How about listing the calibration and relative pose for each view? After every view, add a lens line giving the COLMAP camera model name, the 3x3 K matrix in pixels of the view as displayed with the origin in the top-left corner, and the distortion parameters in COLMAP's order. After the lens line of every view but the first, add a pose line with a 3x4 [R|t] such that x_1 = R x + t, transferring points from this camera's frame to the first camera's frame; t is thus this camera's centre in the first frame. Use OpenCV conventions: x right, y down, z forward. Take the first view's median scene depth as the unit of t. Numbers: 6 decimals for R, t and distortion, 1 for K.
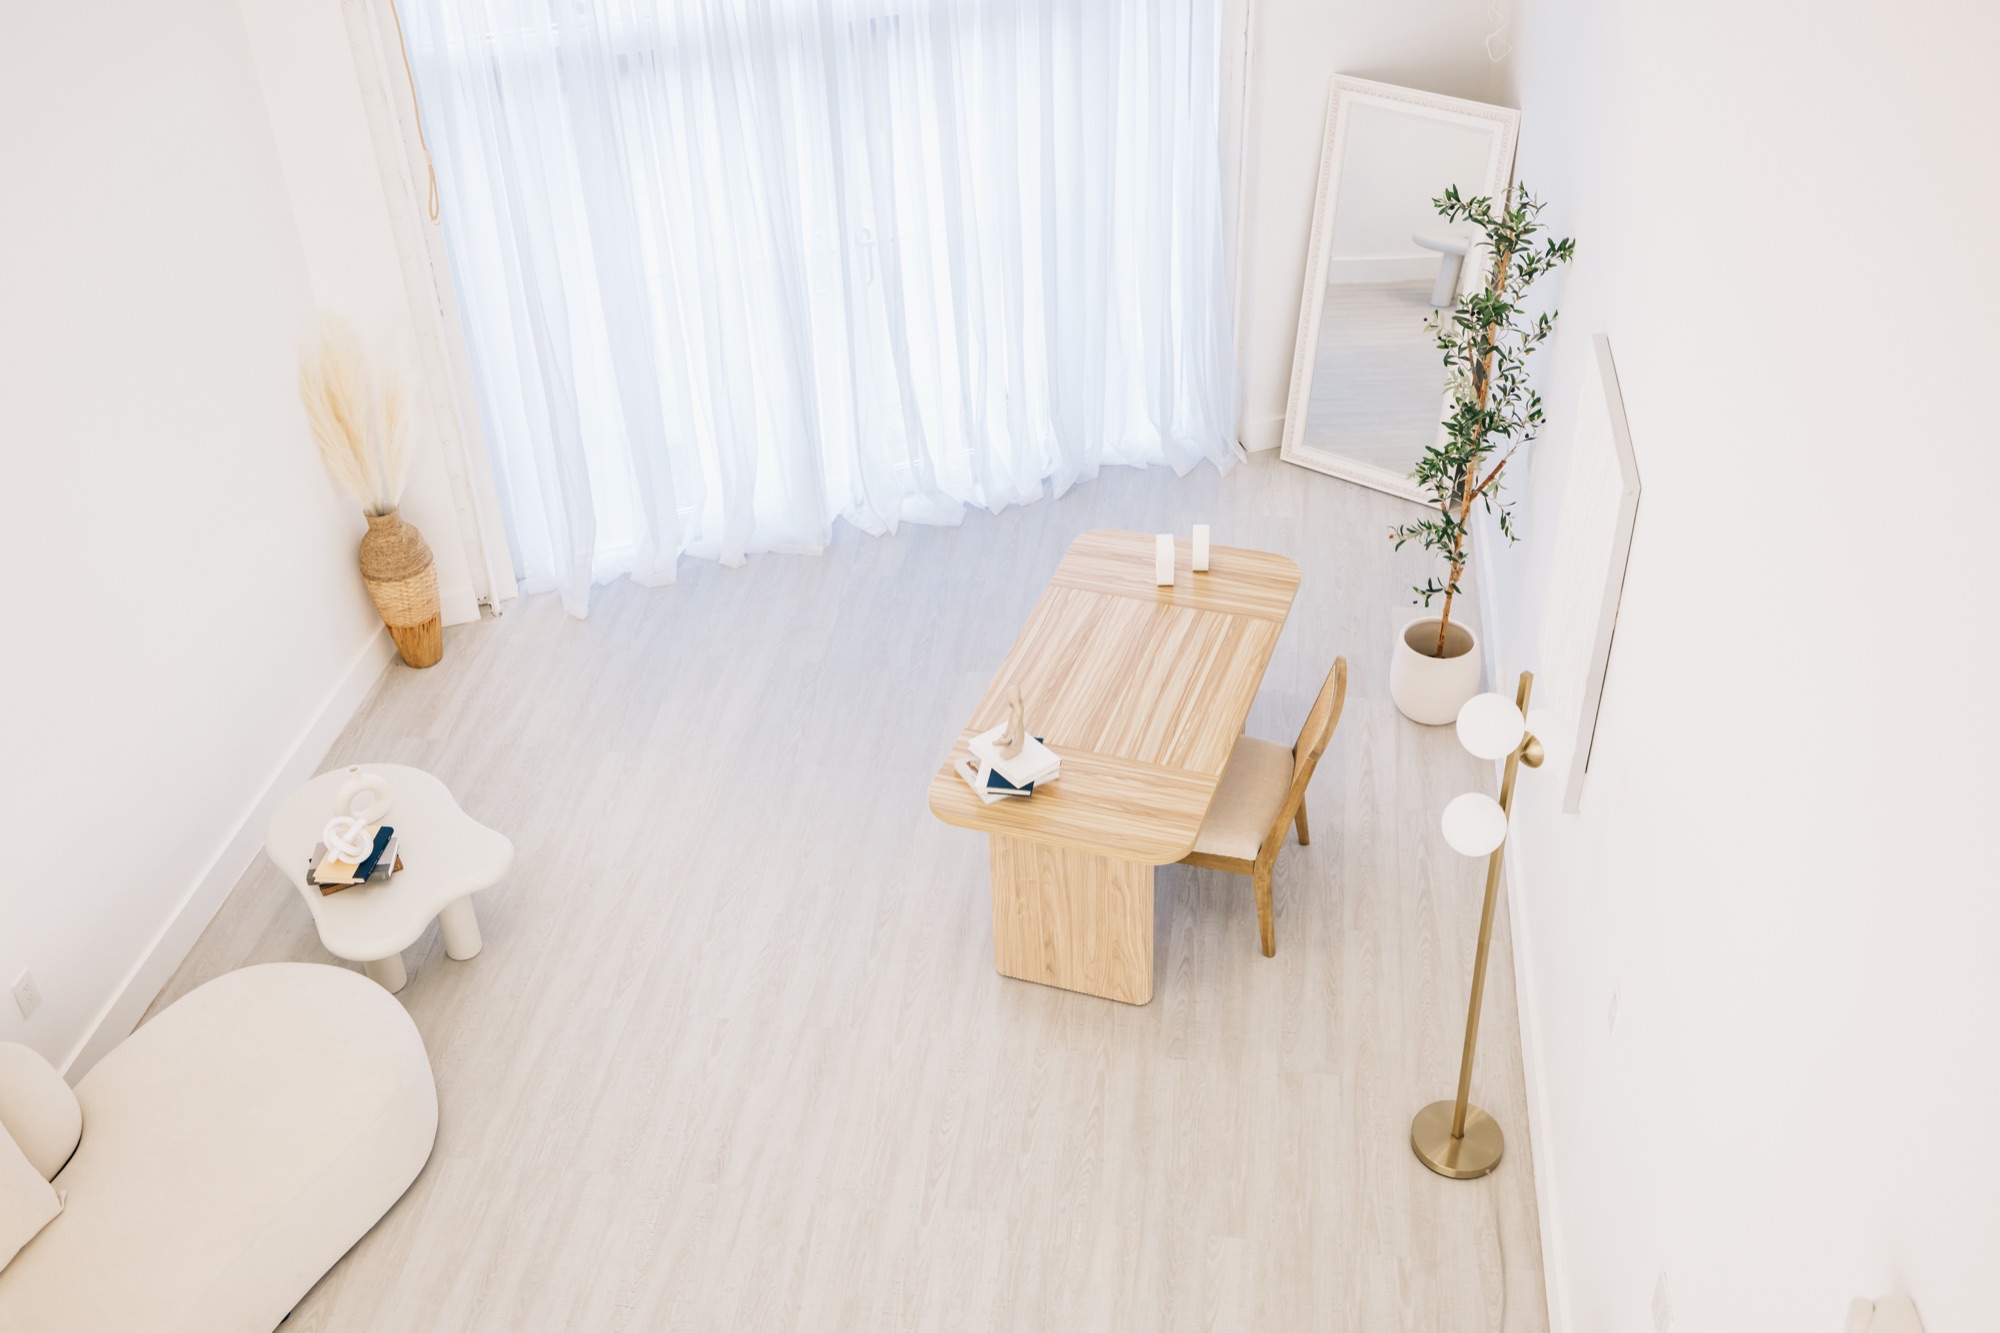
lens RADIAL K [[1941.3, 0, 991.4], [0, 1941.3, 646.3], [0, 0, 1]] dist [0.010021, 0.000000]
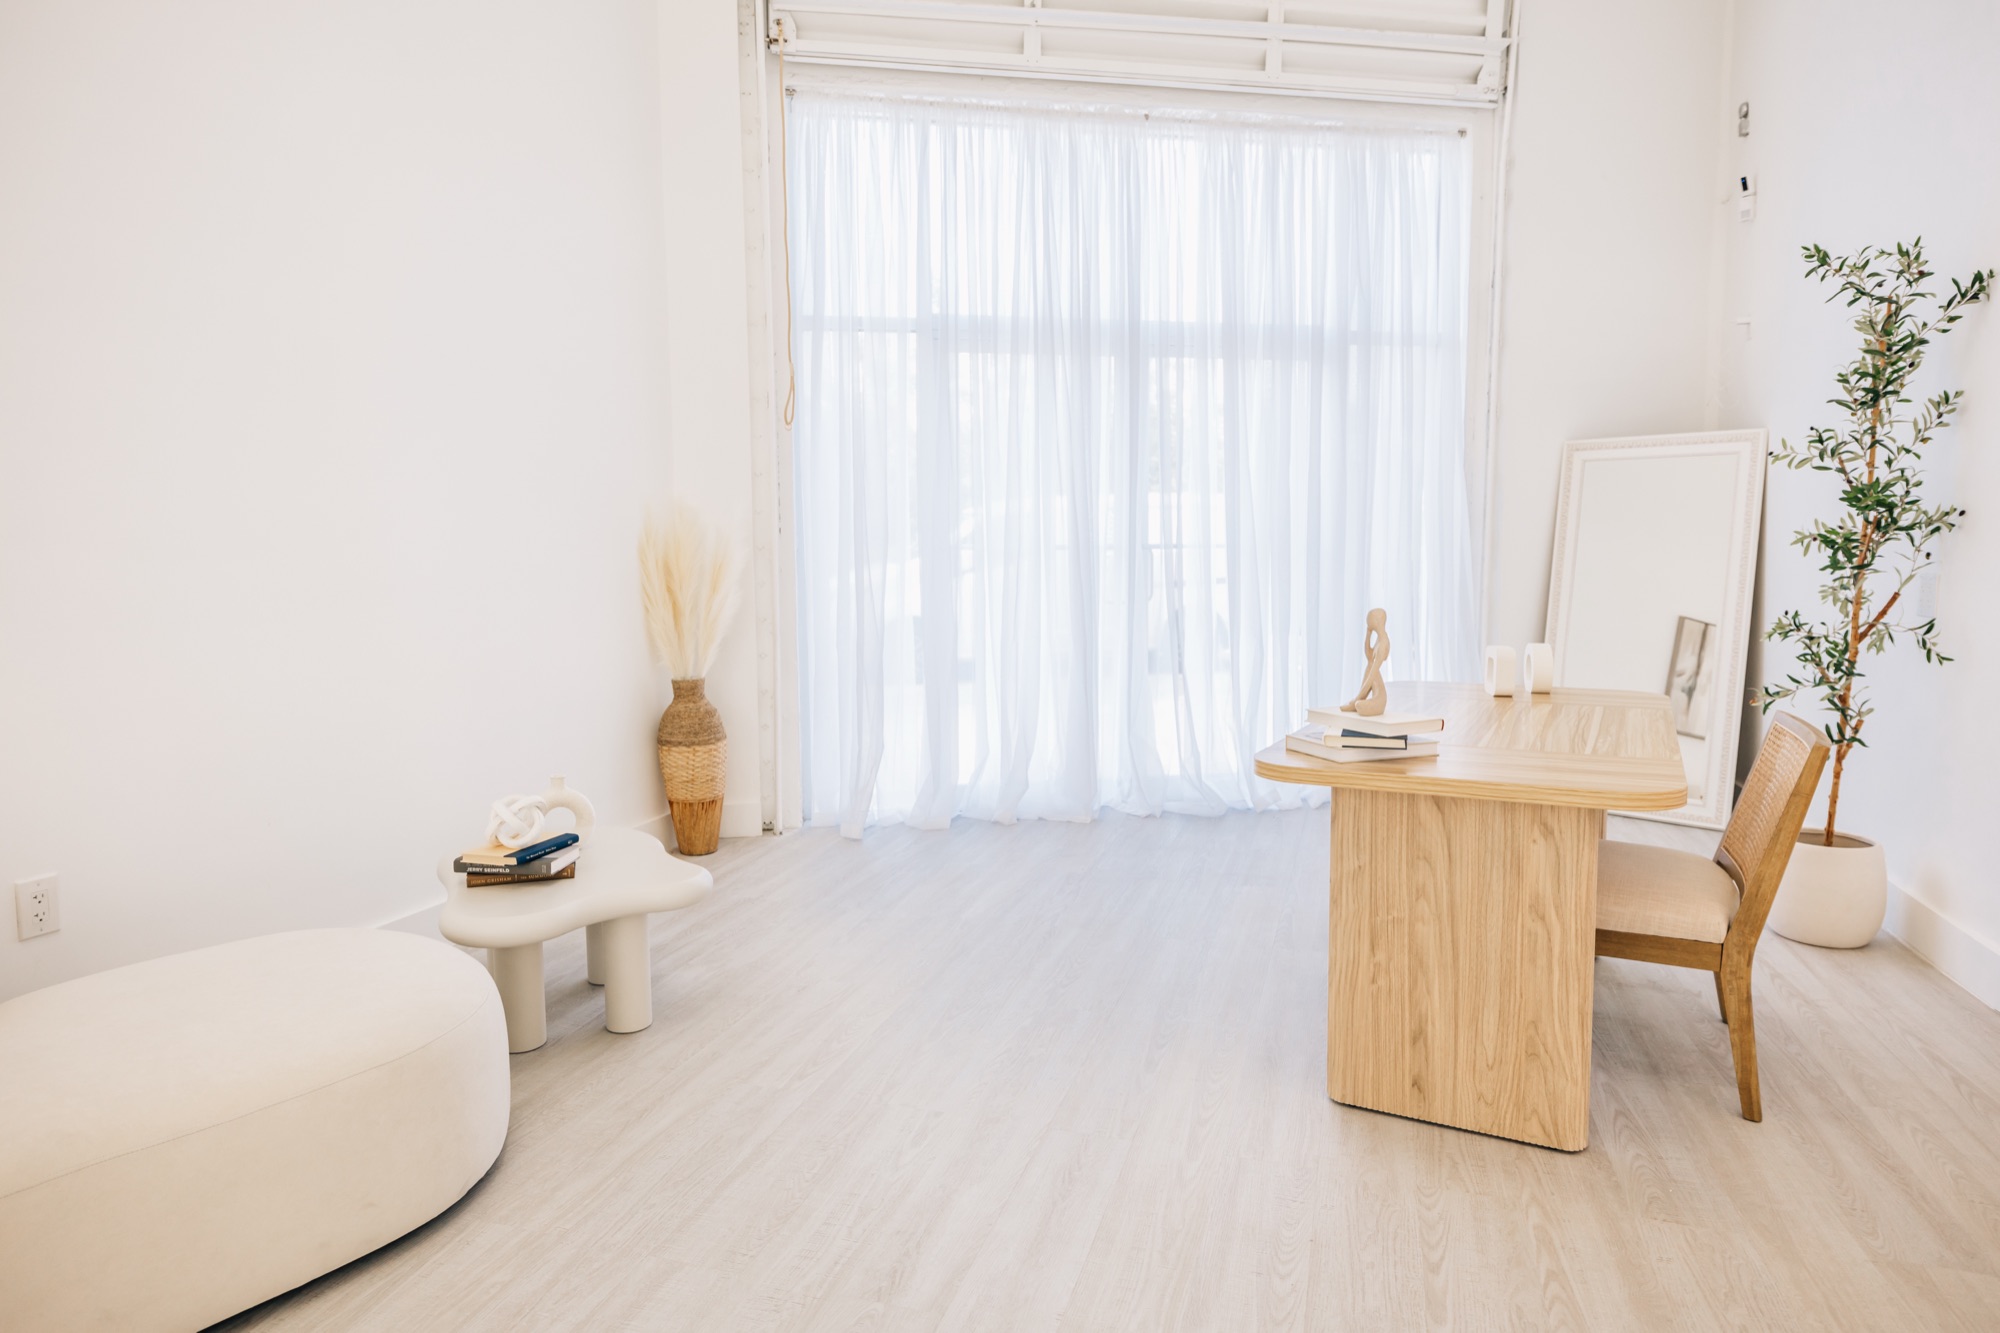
lens RADIAL K [[1153.2, 0, 993.0], [0, 1153.2, 662.8], [0, 0, 1]] dist [0.006236, -0.002717]
pose [[0.986300, 0.042140, -0.159488, -0.057104], [-0.115656, 0.866044, -0.486407, 0.247982], [0.117627, 0.498189, 0.859053, 0.556643]]
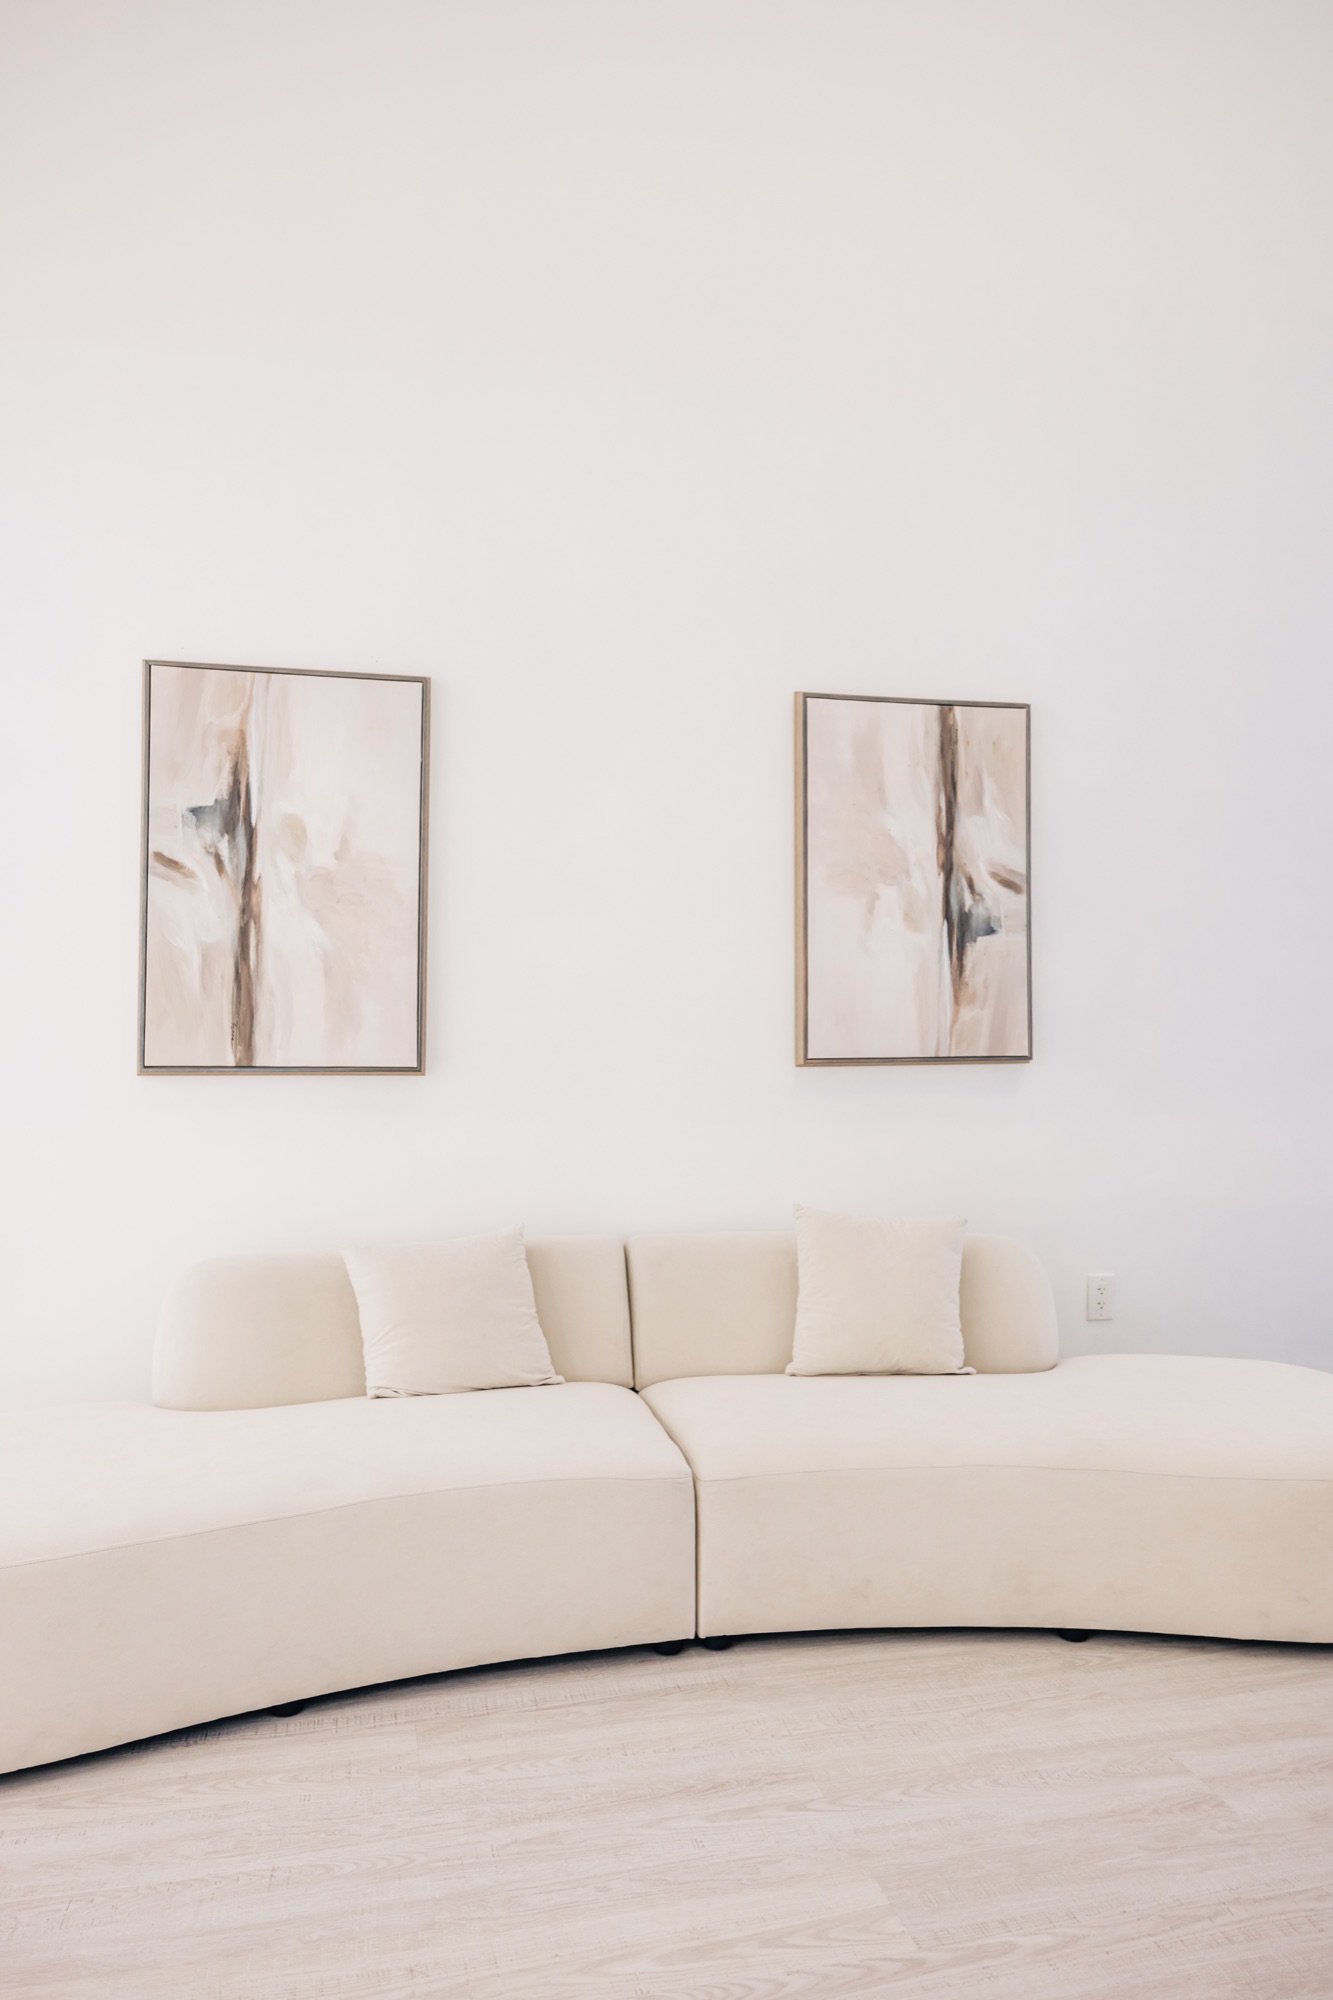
lens RADIAL K [[1376.8, 0, 662.7], [0, 1376.8, 1009.0], [0, 0, 1]] dist [0.010099, -0.001405]
pose [[0.373484, 0.039246, -0.926806, 0.052351], [-0.554599, 0.810328, -0.189179, 0.286684], [0.743593, 0.584661, 0.324410, 0.481745]]
